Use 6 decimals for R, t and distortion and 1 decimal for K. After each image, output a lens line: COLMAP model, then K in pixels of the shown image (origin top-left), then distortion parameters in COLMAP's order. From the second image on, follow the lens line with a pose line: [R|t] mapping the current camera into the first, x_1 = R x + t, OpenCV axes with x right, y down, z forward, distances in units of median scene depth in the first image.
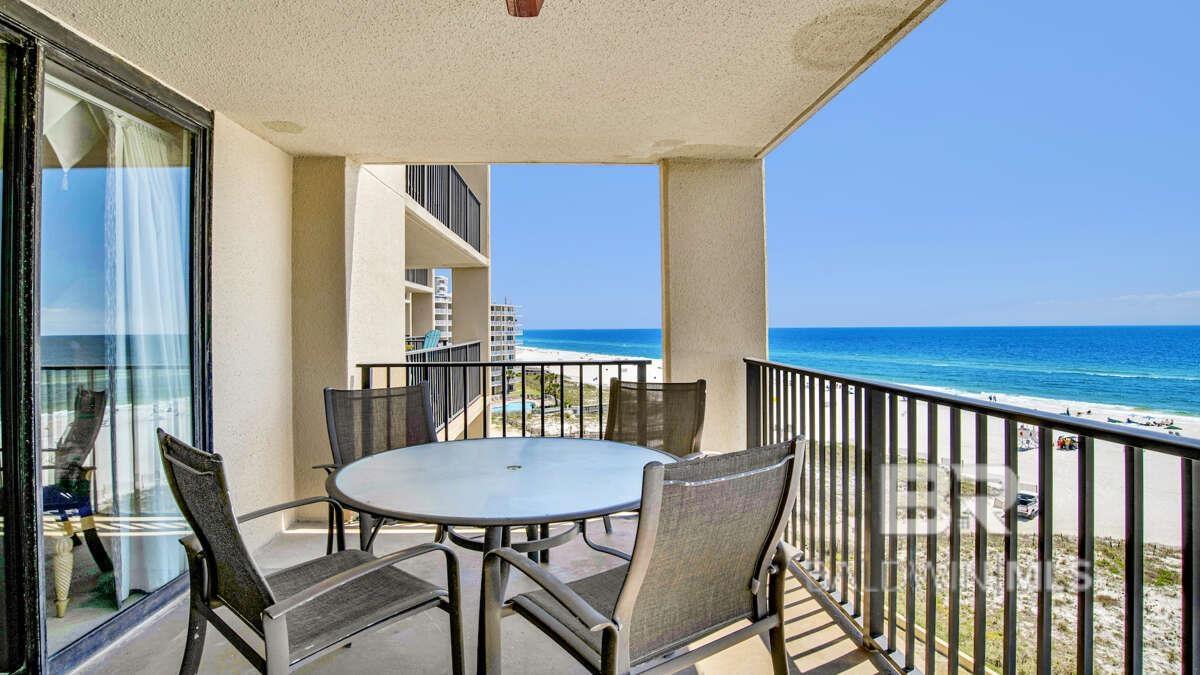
lens RADIAL K [[651.3, 0, 600.0], [0, 651.3, 337.5], [0, 0, 1]] dist [0.000629, 0.023427]
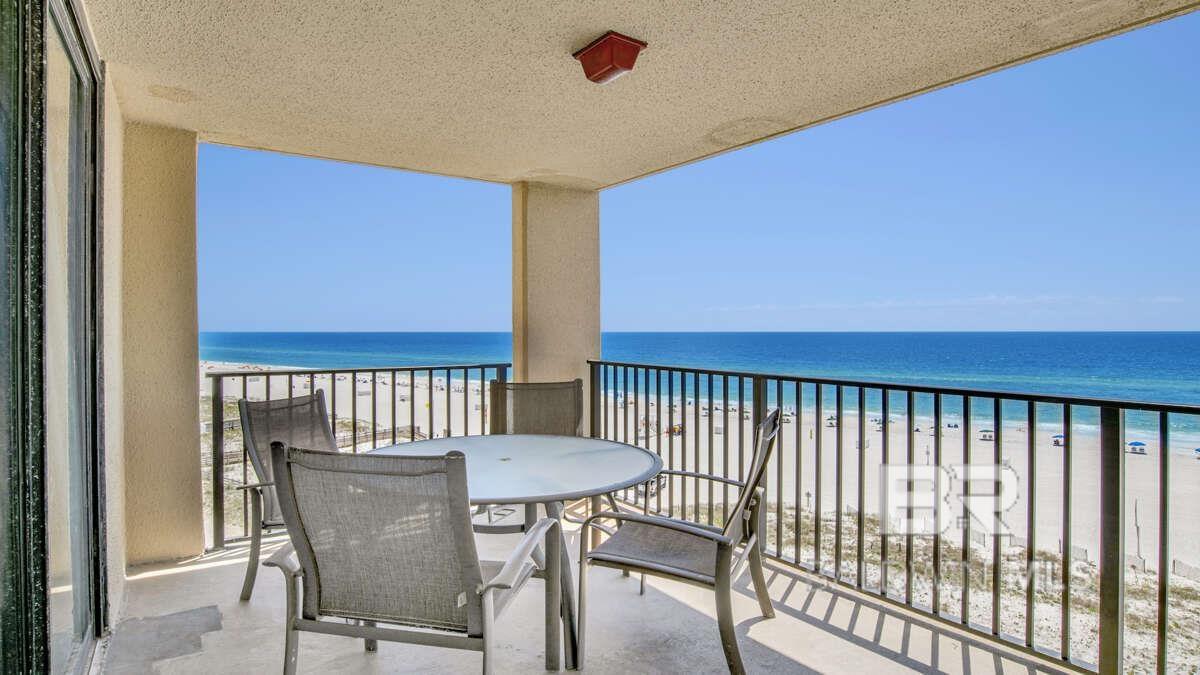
lens RADIAL K [[651.3, 0, 600.0], [0, 651.3, 337.5], [0, 0, 1]] dist [0.000629, 0.023427]
pose [[0.859901, -0.001792, 0.510457, -0.363949], [0.006973, 0.999942, -0.008236, 0.003213], [-0.510413, 0.010641, 0.859864, -0.026933]]
